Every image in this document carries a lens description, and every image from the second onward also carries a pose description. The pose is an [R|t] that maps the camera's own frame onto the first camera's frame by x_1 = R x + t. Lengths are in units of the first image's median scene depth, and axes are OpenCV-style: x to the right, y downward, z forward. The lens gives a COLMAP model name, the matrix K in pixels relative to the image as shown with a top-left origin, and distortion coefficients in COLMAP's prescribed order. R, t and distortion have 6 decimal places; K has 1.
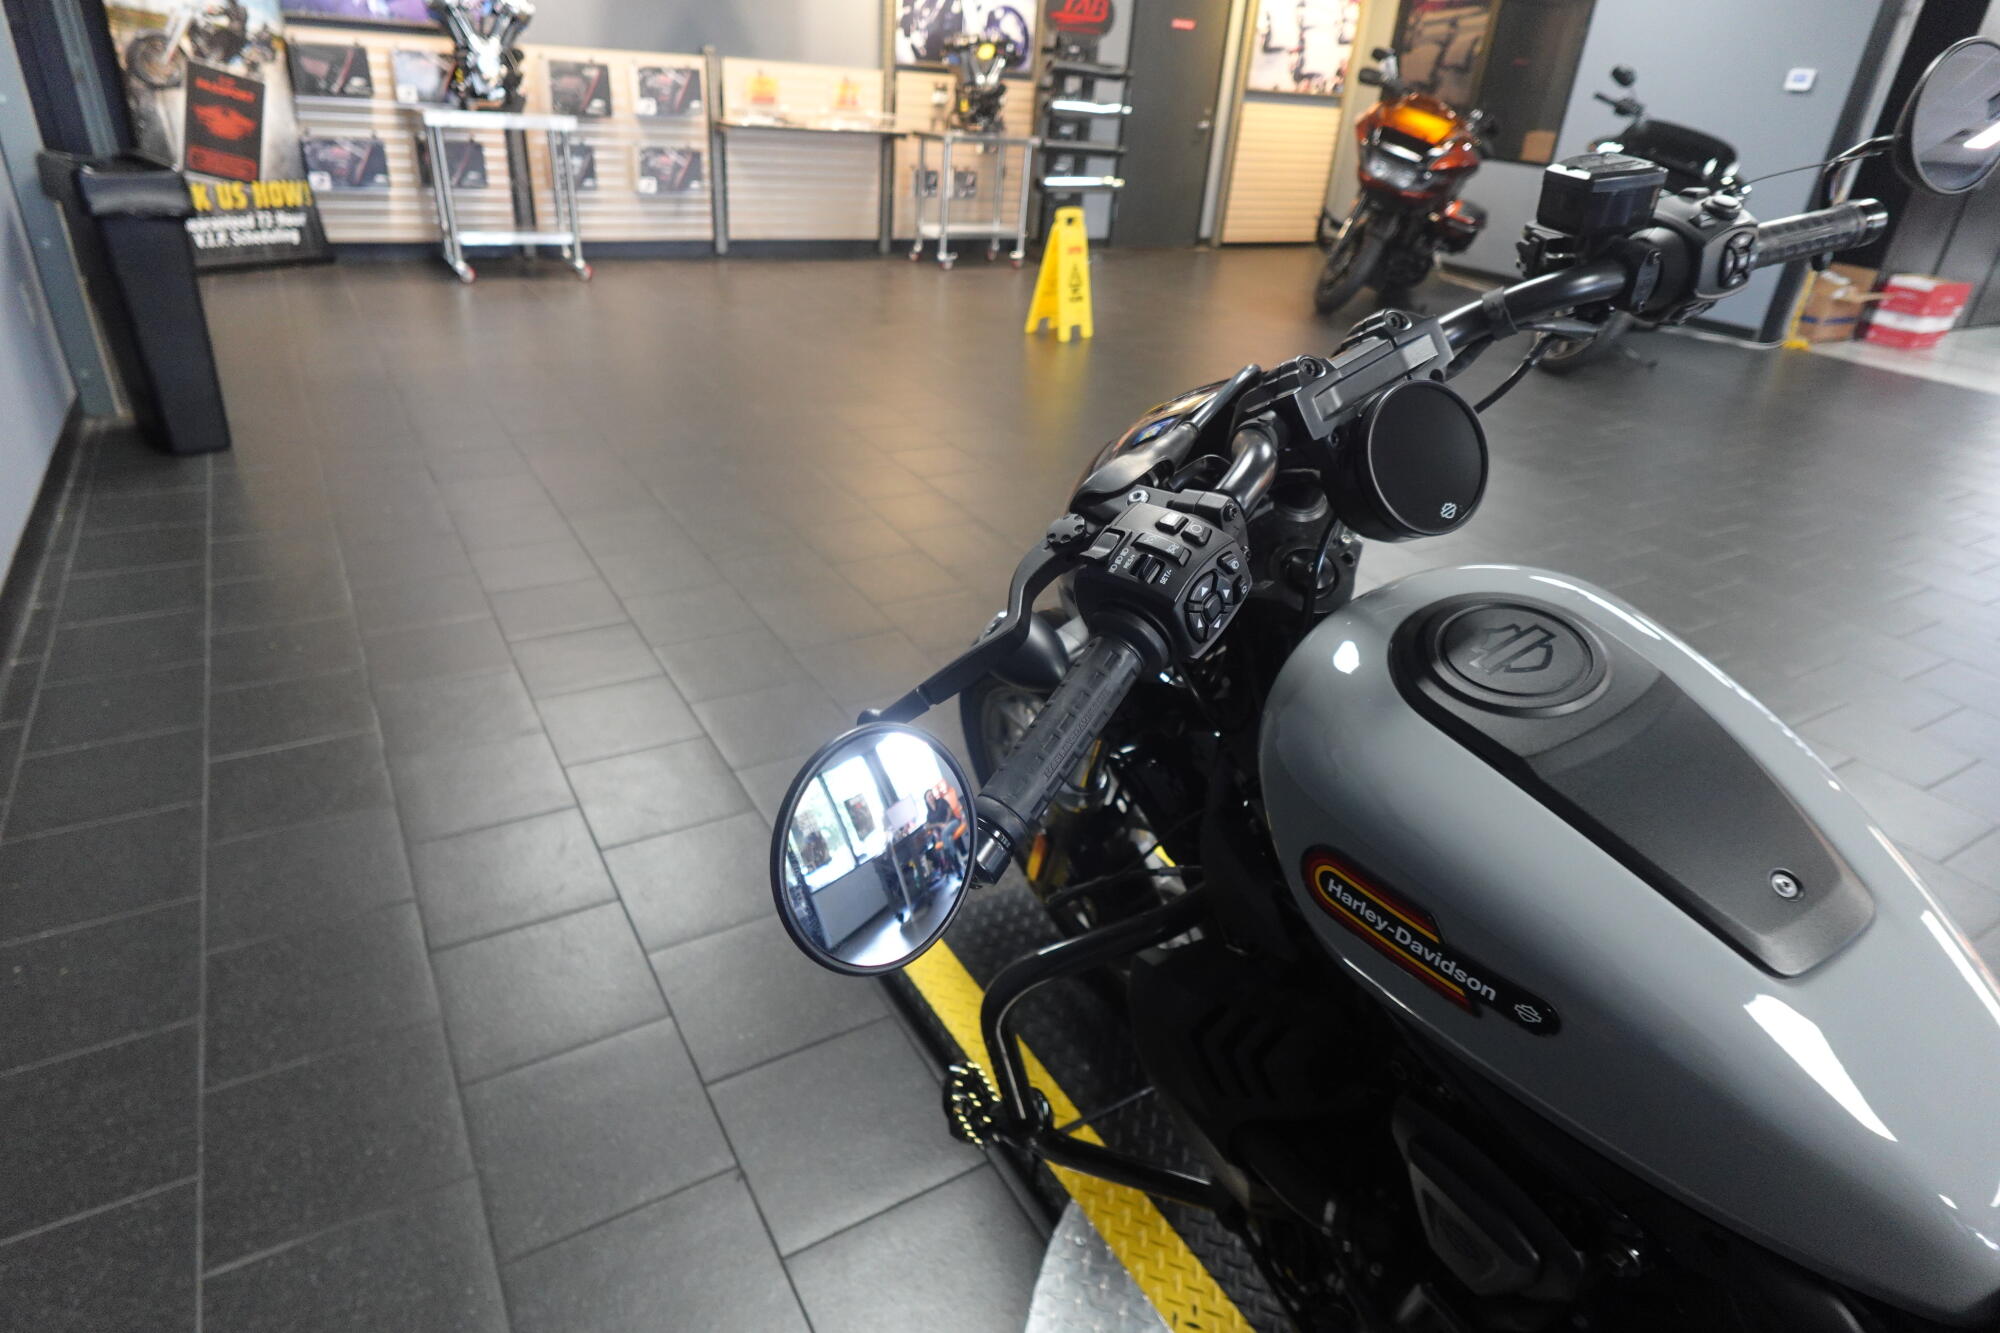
lens RADIAL K [[1131.5, 0, 1000.0], [0, 1131.5, 666.5], [0, 0, 1]] dist [0.006991, -0.006019]
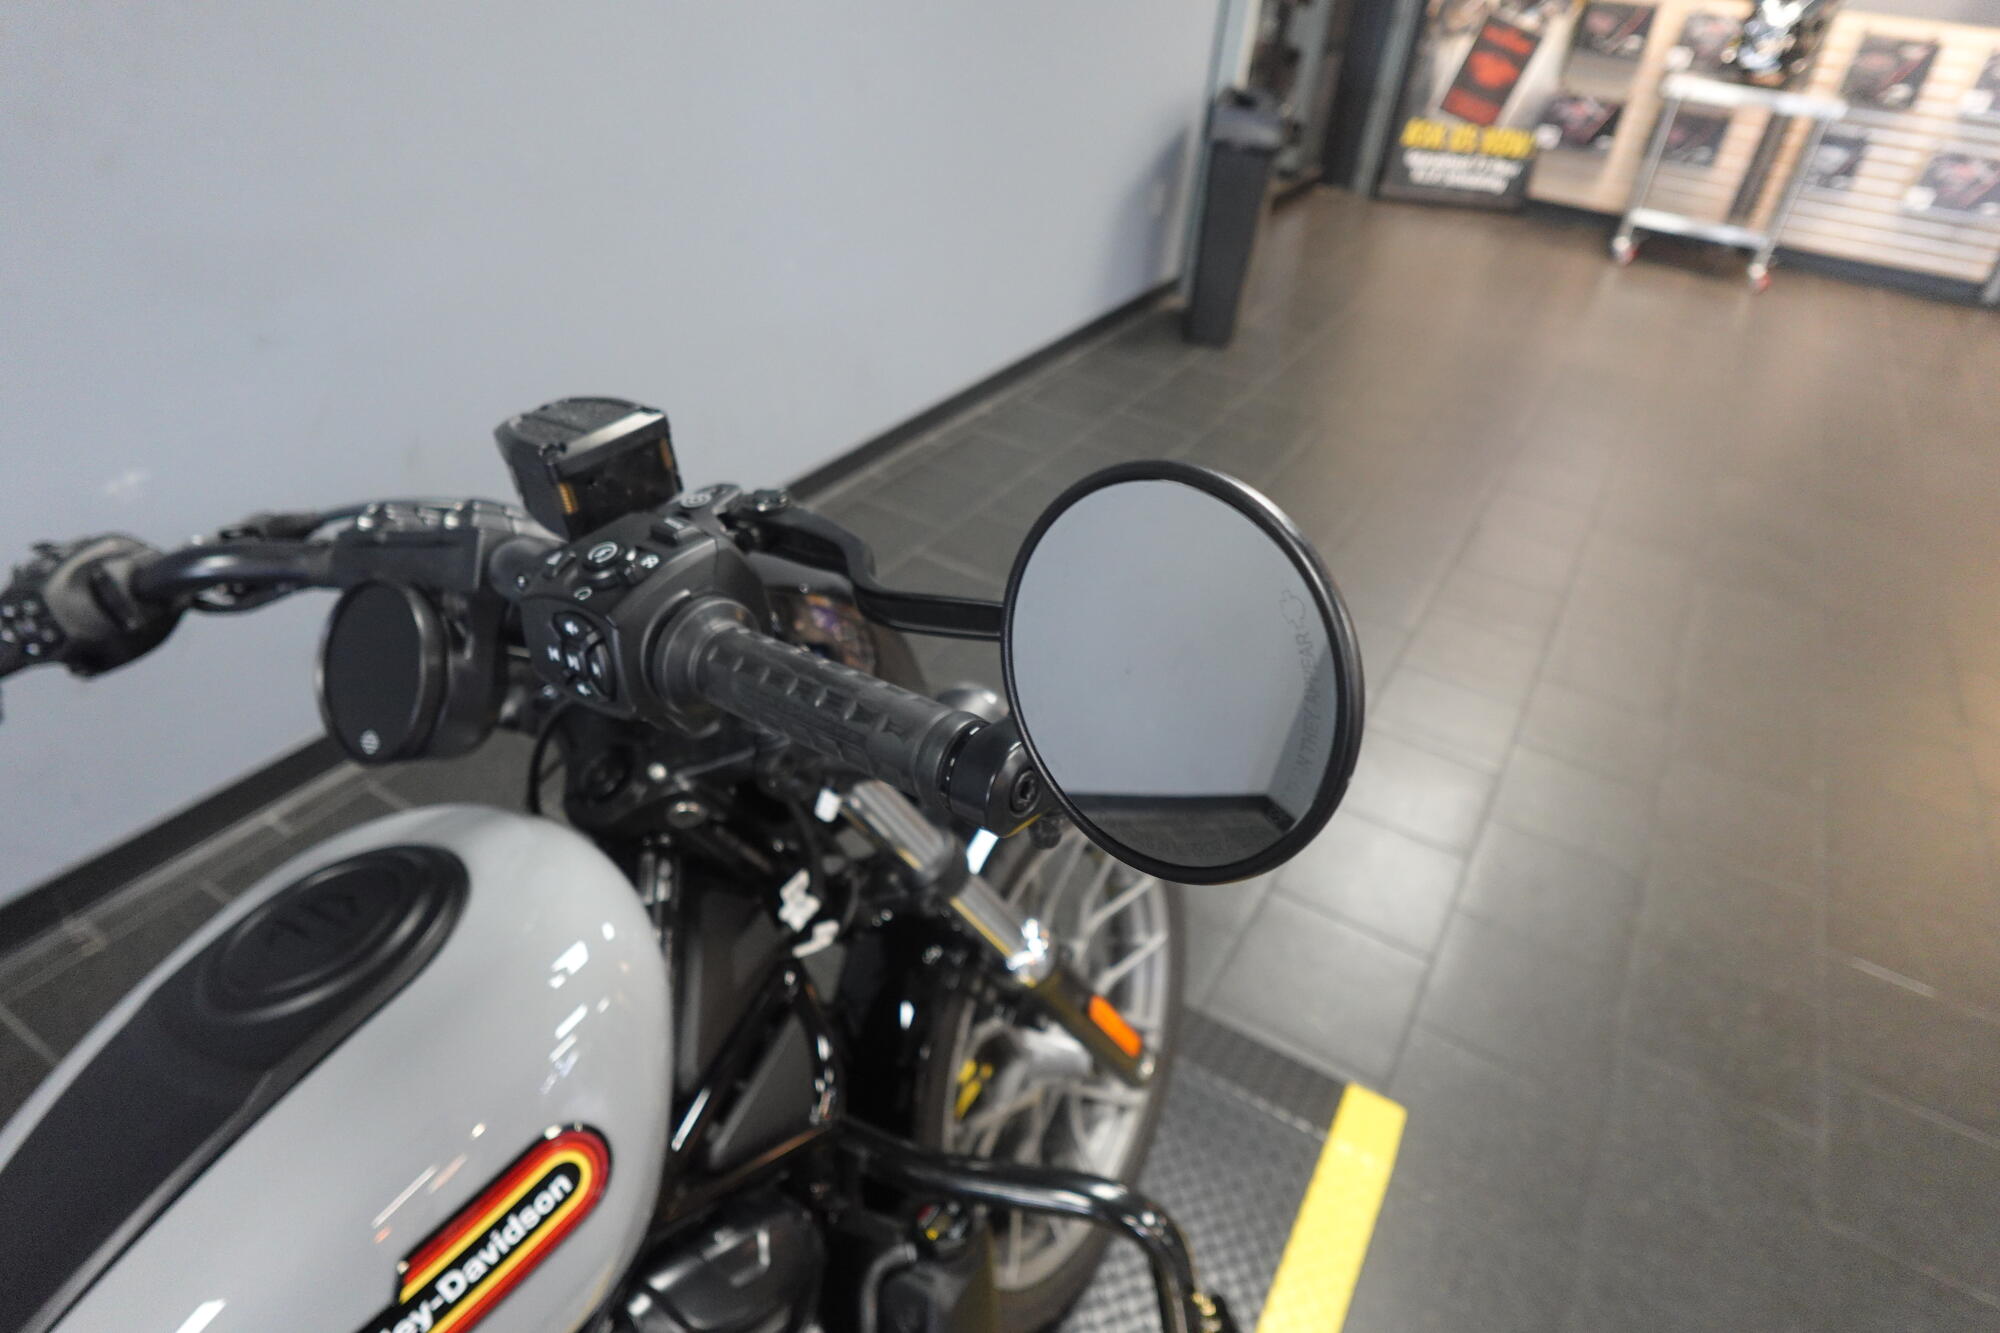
lens RADIAL K [[1131.5, 0, 1000.0], [0, 1131.5, 666.5], [0, 0, 1]] dist [0.006991, -0.006019]
pose [[0.466284, 0.487025, -0.738503, 0.148112], [-0.452376, 0.848675, 0.274055, -0.079100], [0.760220, 0.206294, 0.616042, 0.096689]]
